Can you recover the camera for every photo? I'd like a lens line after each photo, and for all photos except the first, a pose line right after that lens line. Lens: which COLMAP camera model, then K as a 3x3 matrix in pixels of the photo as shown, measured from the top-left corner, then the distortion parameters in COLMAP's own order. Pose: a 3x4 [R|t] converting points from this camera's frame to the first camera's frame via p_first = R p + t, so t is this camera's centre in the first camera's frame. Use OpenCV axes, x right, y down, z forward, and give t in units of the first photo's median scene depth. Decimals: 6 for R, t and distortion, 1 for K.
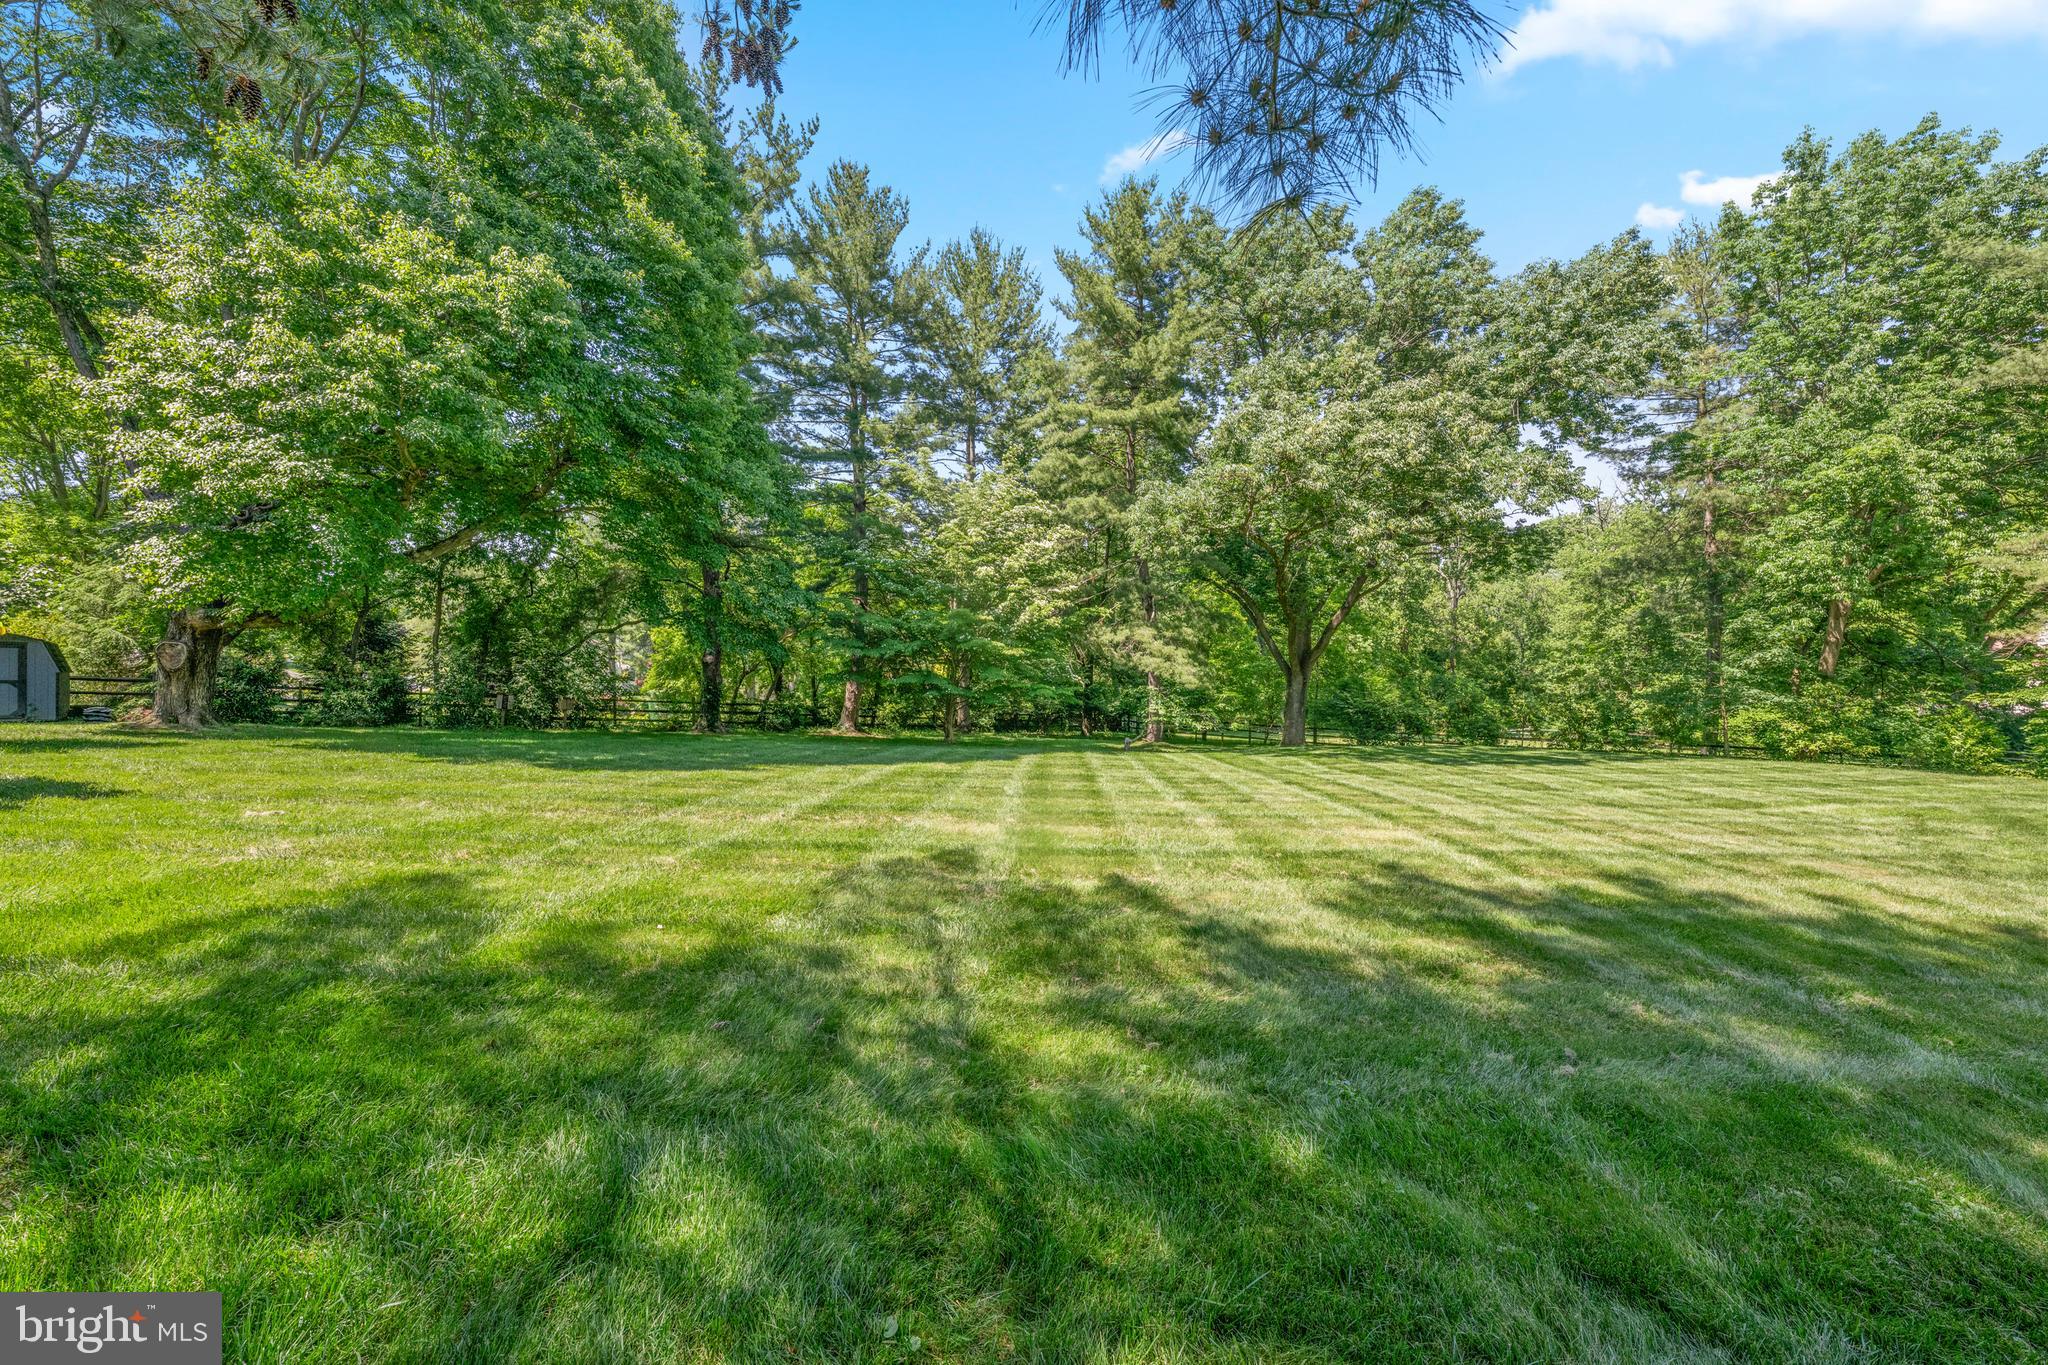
lens RADIAL K [[819.7, 0, 1021.3], [0, 819.7, 680.2], [0, 0, 1]] dist [-0.002439, 0.000746]
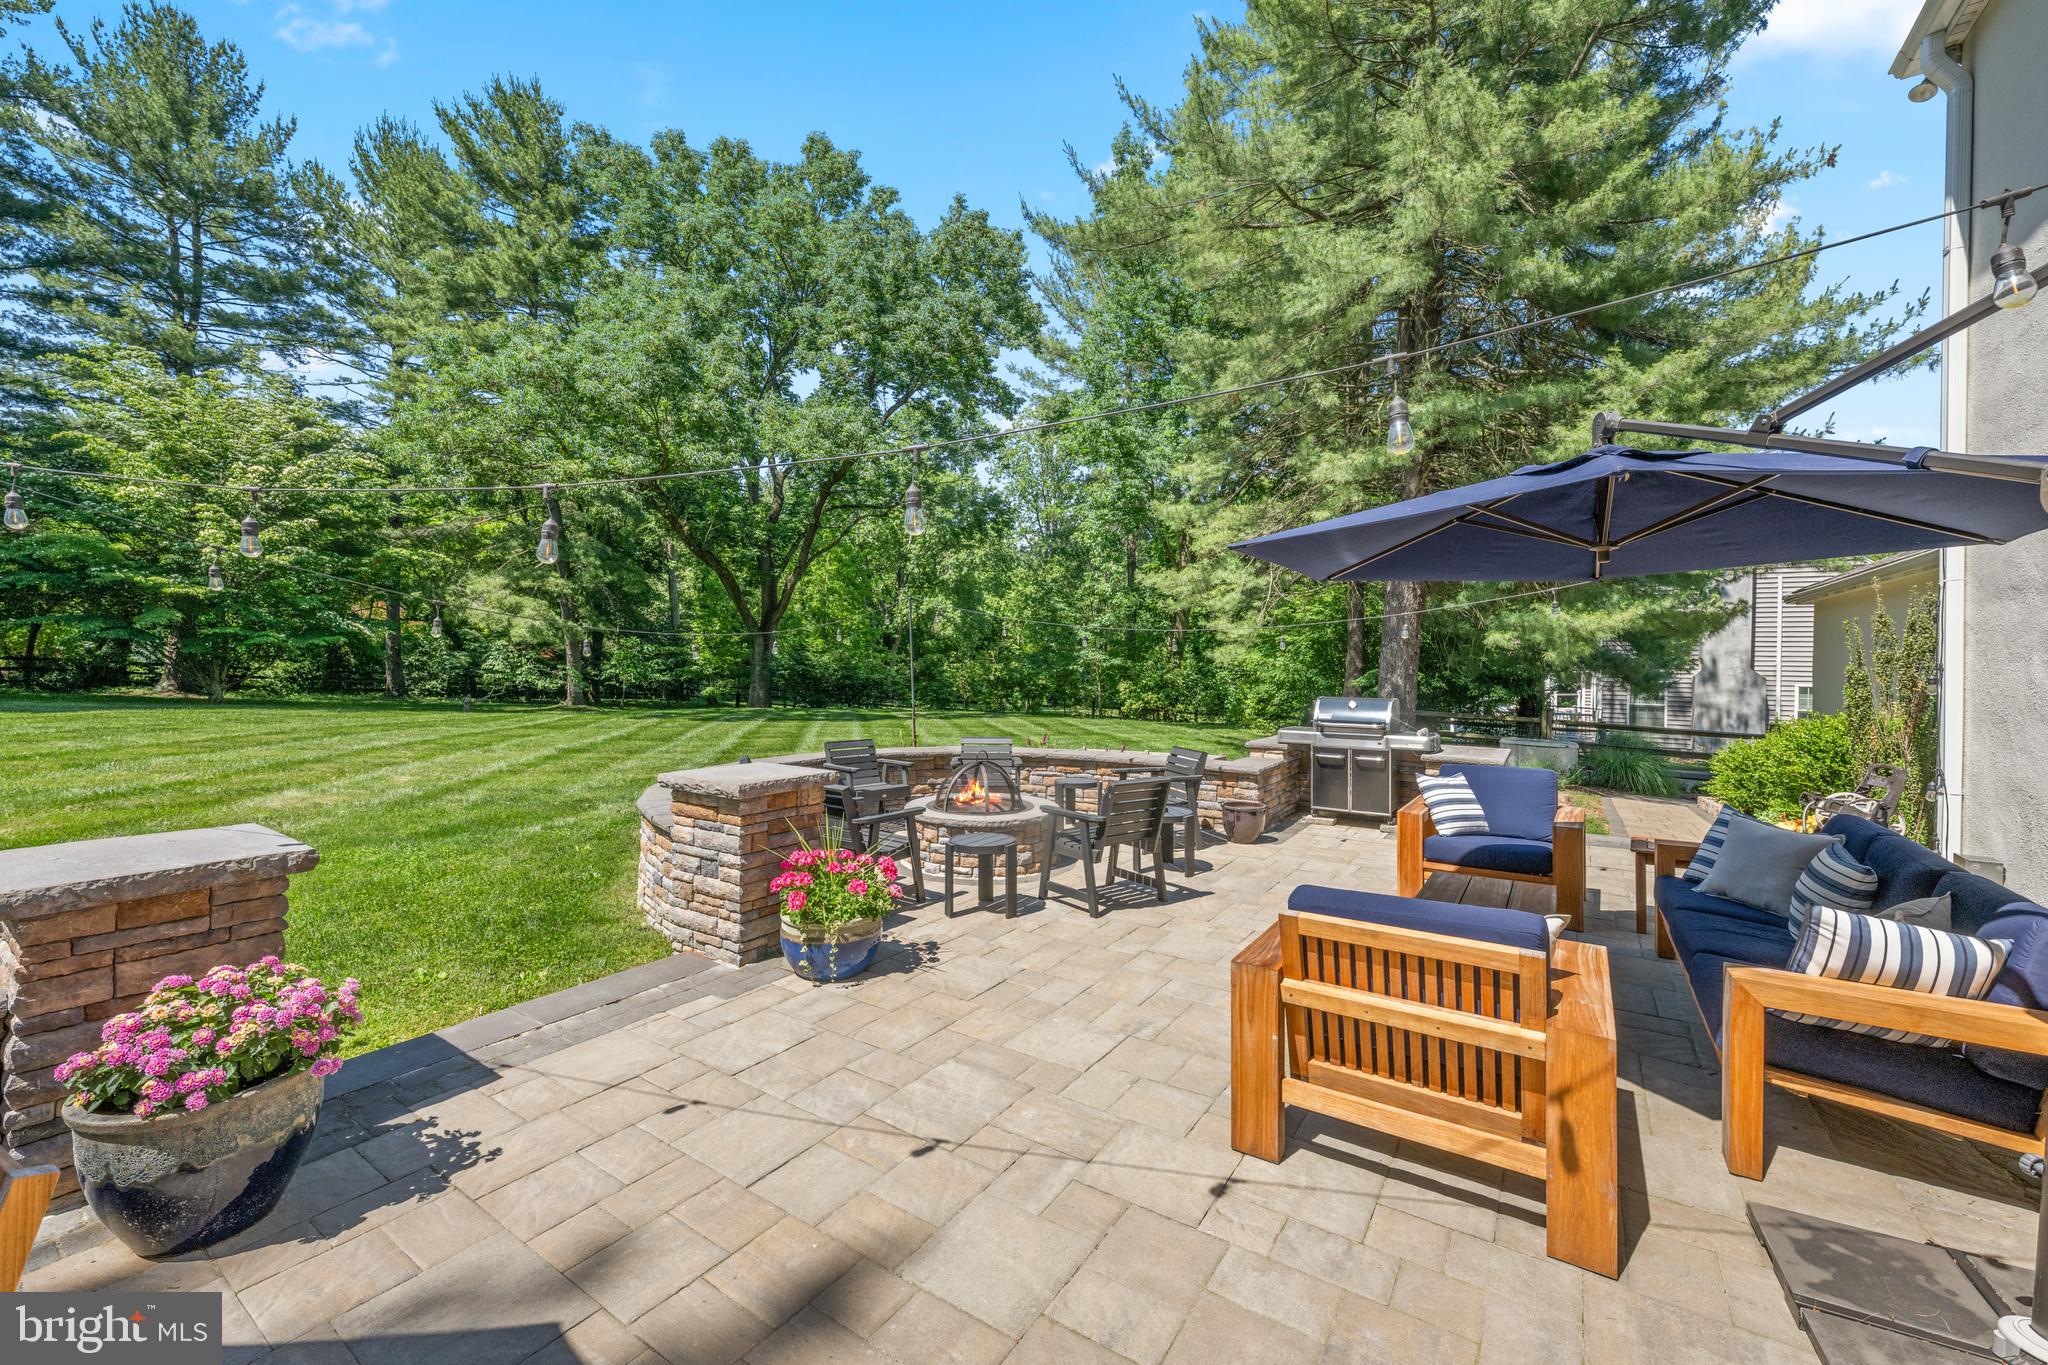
lens RADIAL K [[819.7, 0, 1003.9], [0, 819.7, 661.3], [0, 0, 1]] dist [-0.002439, 0.000746]
pose [[0.974673, 0.011451, 0.223342, 0.555240], [-0.012315, 0.999921, 0.002475, 0.023621], [-0.223296, -0.005163, 0.974737, -0.007488]]
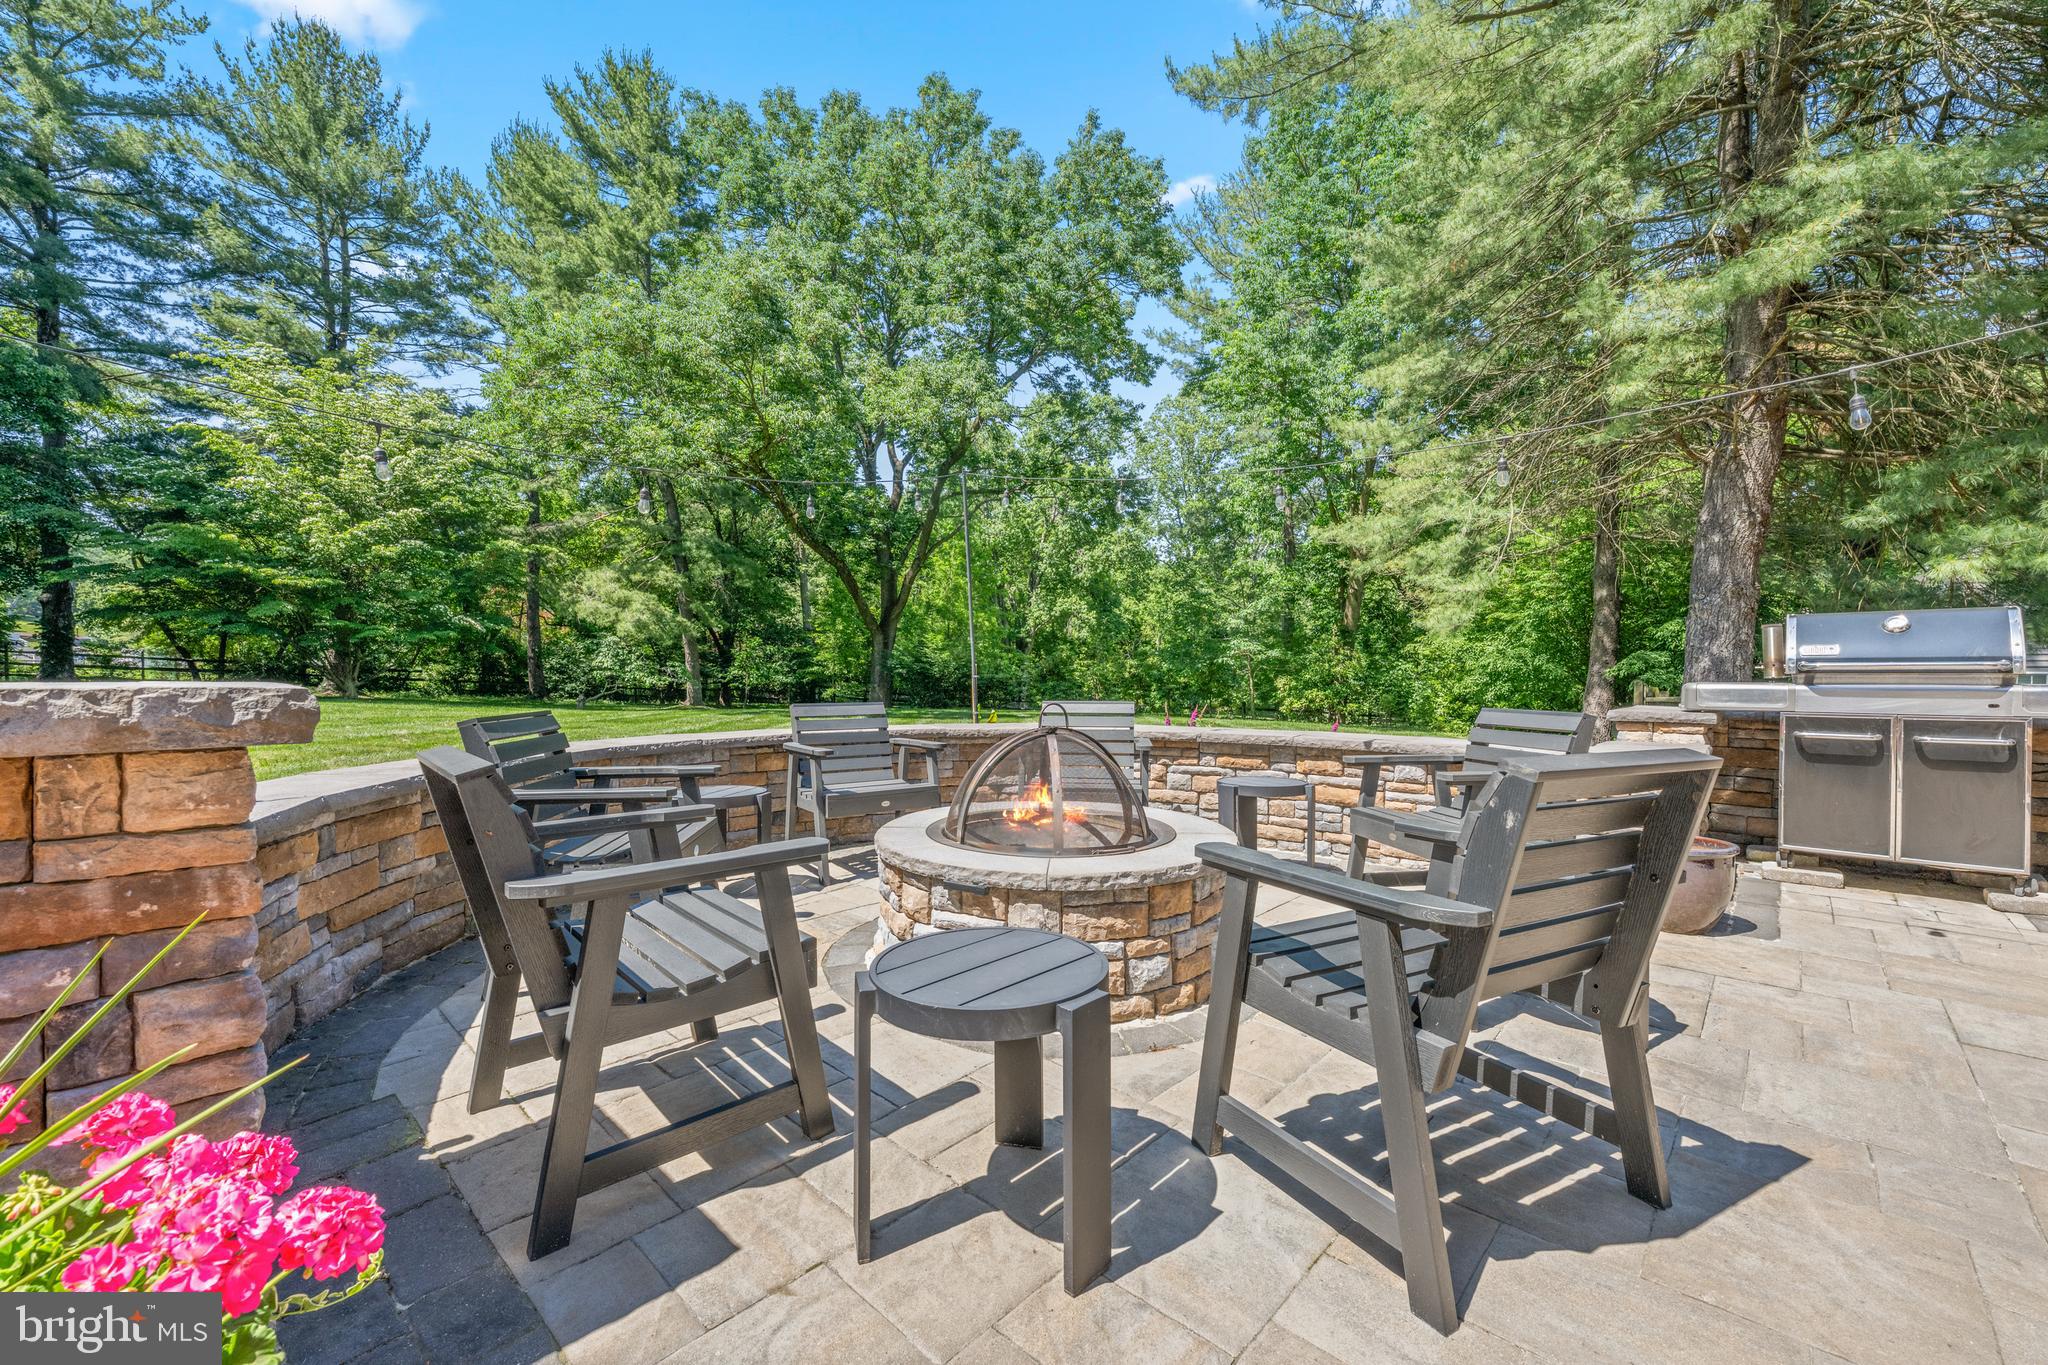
lens RADIAL K [[819.7, 0, 1016.1], [0, 819.7, 694.9], [0, 0, 1]] dist [-0.002439, 0.000746]
pose [[0.997454, 0.005218, 0.071127, 0.586065], [-0.007465, 0.999480, 0.031374, 0.043121], [-0.070926, -0.031825, 0.996974, 0.106960]]
